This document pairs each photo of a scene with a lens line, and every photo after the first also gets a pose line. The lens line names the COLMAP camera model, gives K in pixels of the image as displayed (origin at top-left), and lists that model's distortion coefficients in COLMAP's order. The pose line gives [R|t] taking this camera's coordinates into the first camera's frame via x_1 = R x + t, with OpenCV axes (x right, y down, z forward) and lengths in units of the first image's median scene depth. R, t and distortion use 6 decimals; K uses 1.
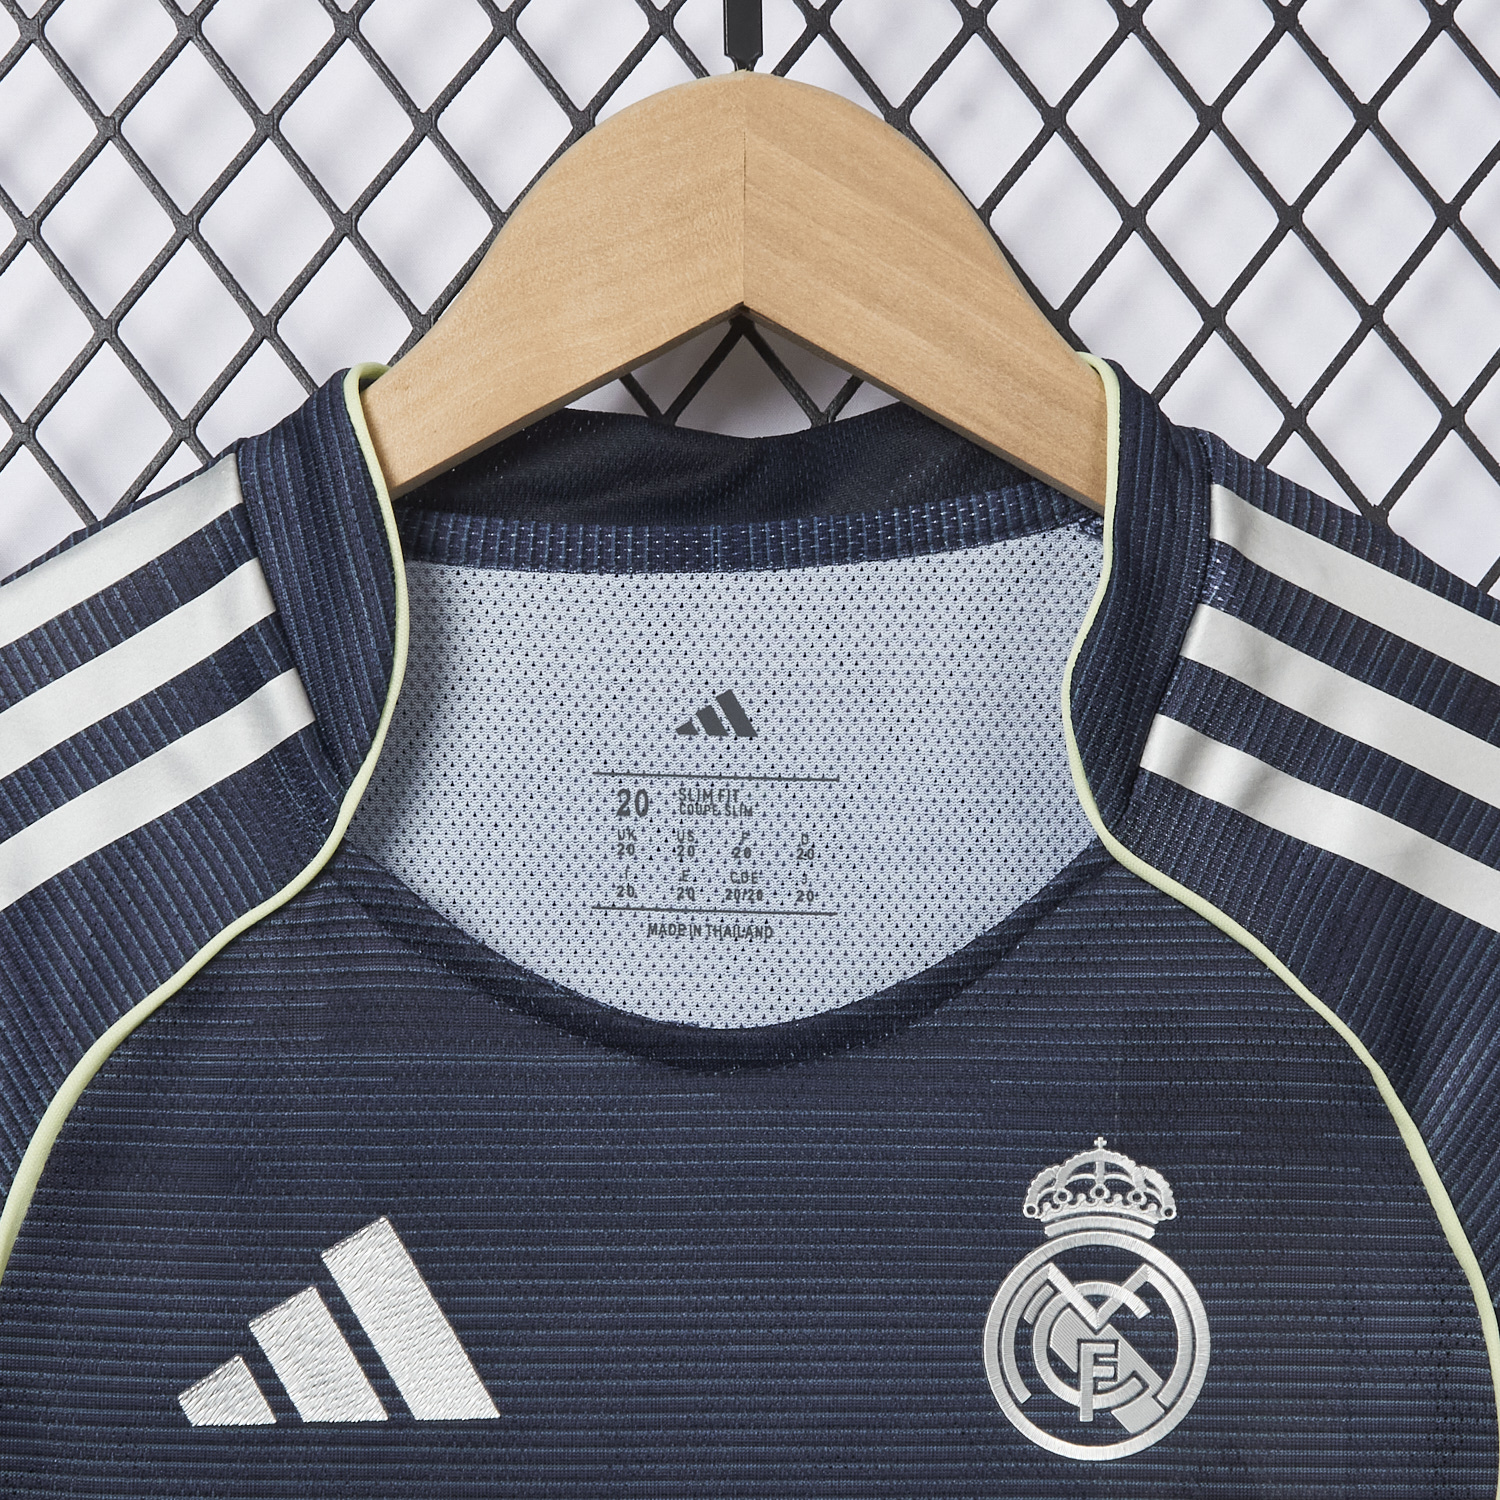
lens RADIAL K [[5005.5, 0, 750.8], [0, 5005.5, 753.8], [0, 0, 1]] dist [0.091749, 0.000000]
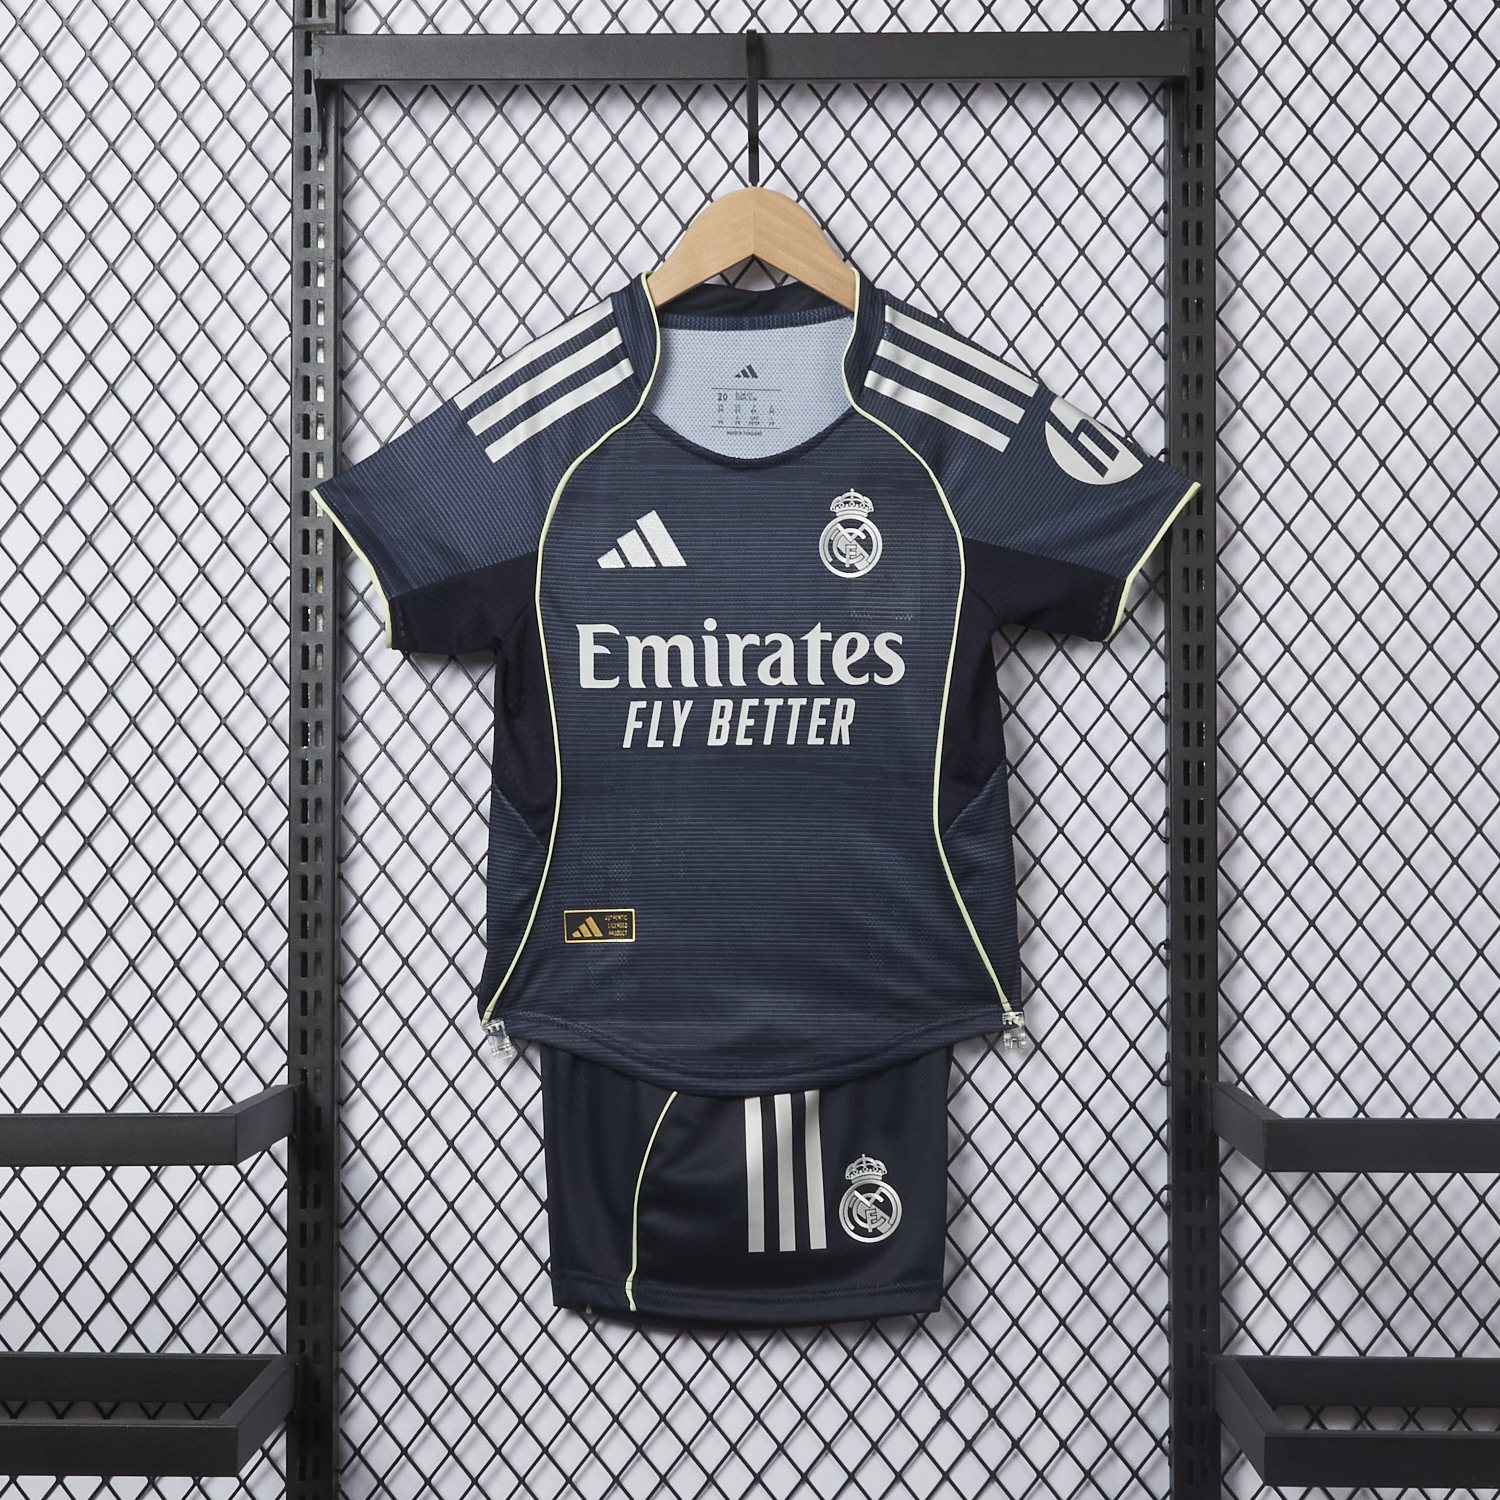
lens RADIAL K [[3198.7, 0, 745.7], [0, 3198.7, 756.1], [0, 0, 1]] dist [0.088323, 0.000000]
pose [[0.999757, 0.000812, -0.022011, 0.043724], [0.001233, 0.995693, 0.092706, 0.054129], [0.021992, -0.092711, 0.995450, -1.305097]]
